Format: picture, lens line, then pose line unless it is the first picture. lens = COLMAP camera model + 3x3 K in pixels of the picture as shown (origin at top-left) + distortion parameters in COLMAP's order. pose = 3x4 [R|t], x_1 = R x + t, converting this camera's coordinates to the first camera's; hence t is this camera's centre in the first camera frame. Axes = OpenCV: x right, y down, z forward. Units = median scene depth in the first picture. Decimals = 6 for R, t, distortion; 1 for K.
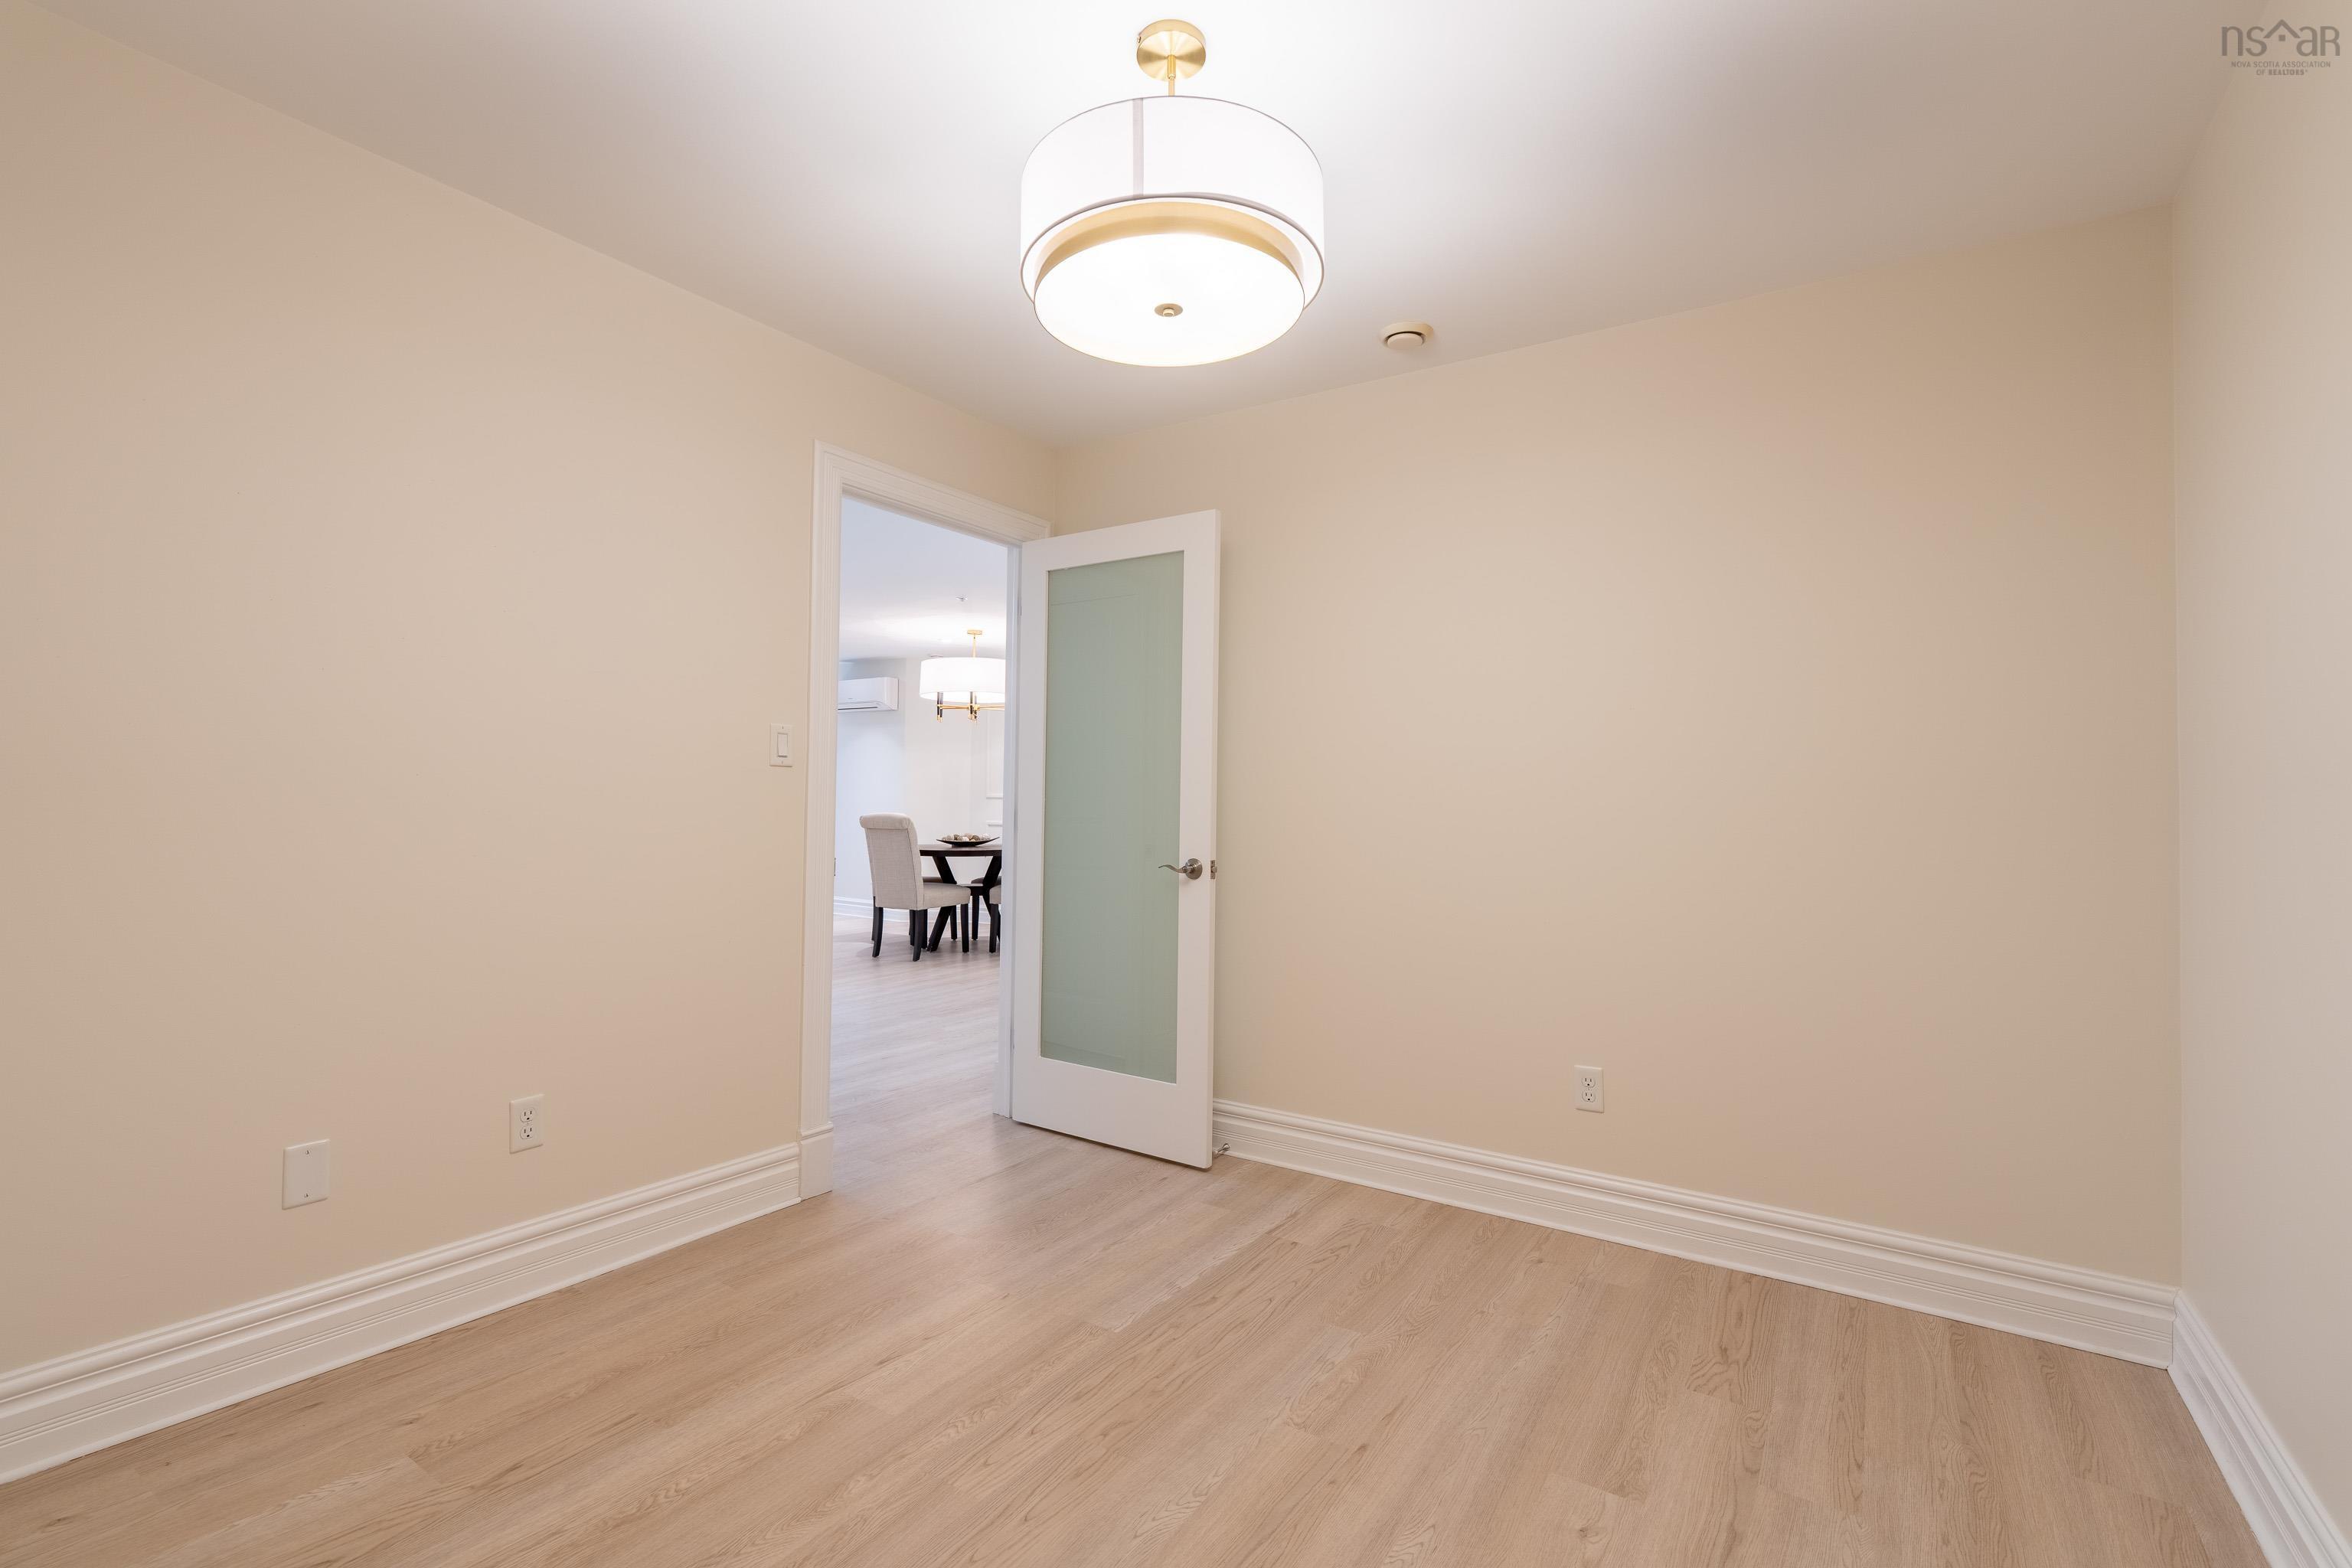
lens RADIAL K [[1065.2, 0, 1170.5], [0, 1065.2, 793.2], [0, 0, 1]] dist [-0.000480, -0.000078]
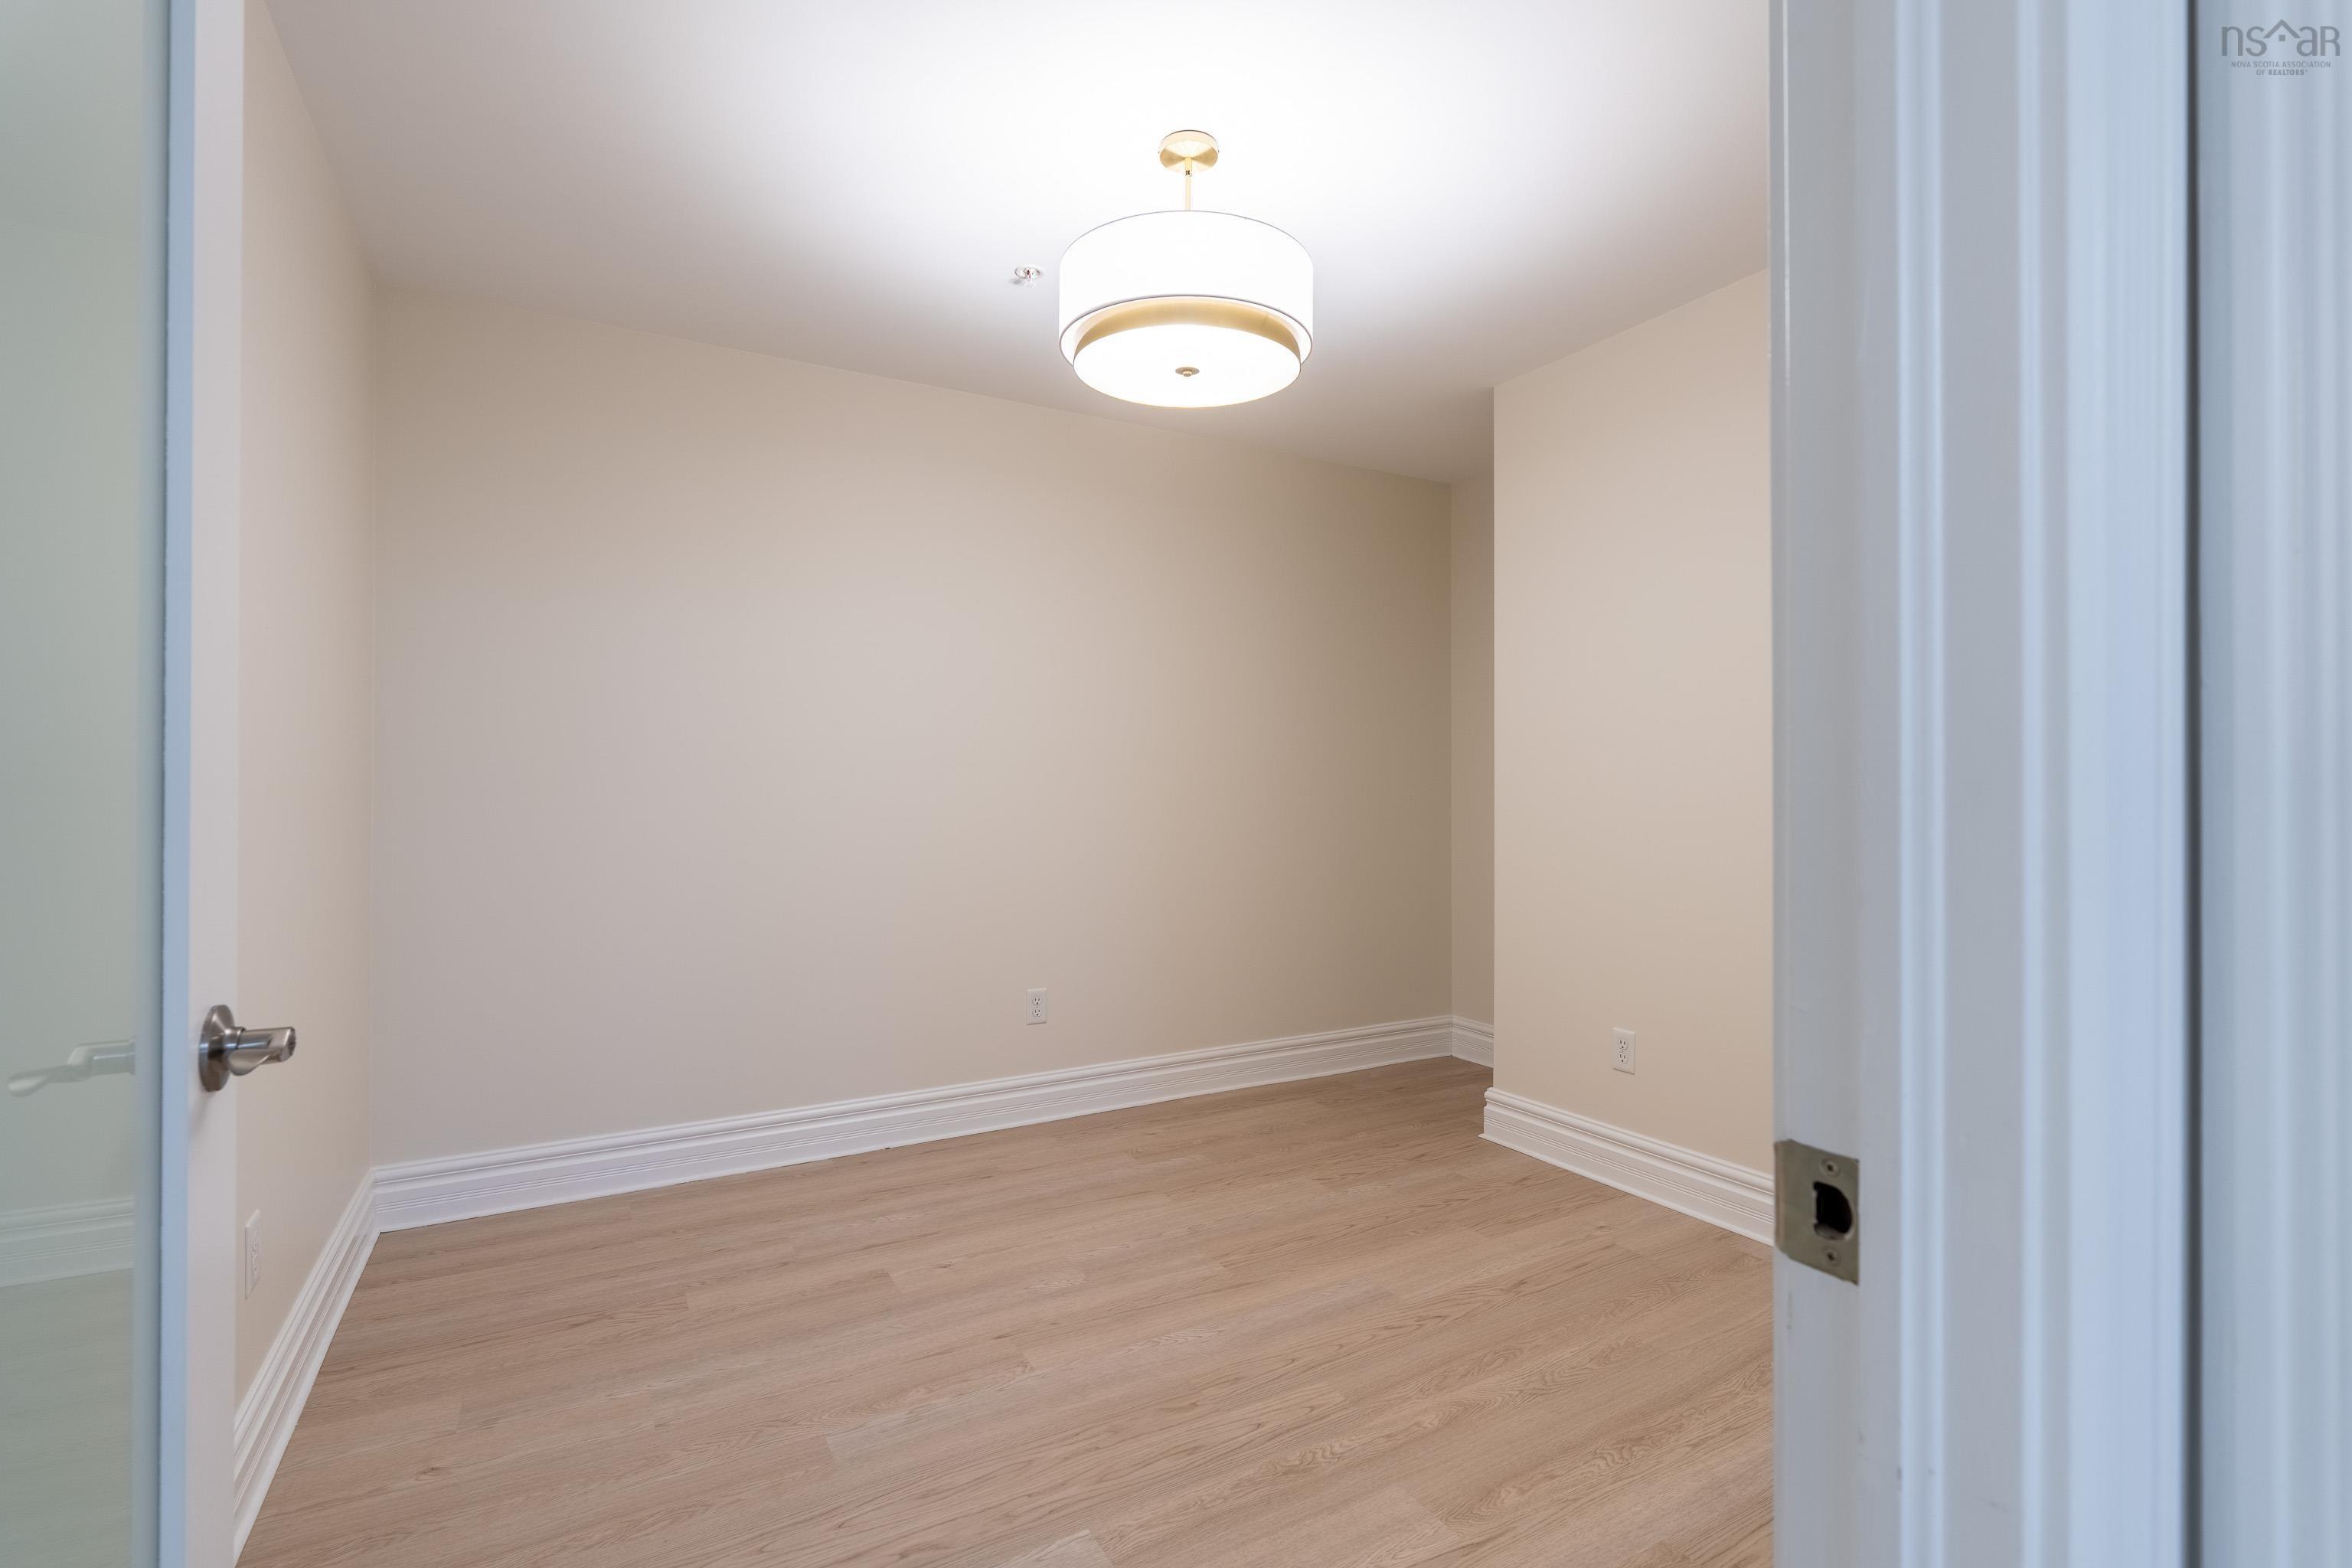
lens RADIAL K [[1065.2, 0, 1172.8], [0, 1065.2, 780.1], [0, 0, 1]] dist [-0.000480, -0.000078]
pose [[-0.893871, -0.013239, 0.448129, -0.494918], [-0.018342, 0.999807, -0.007049, 0.009157], [-0.447950, -0.014520, -0.893941, 1.933555]]
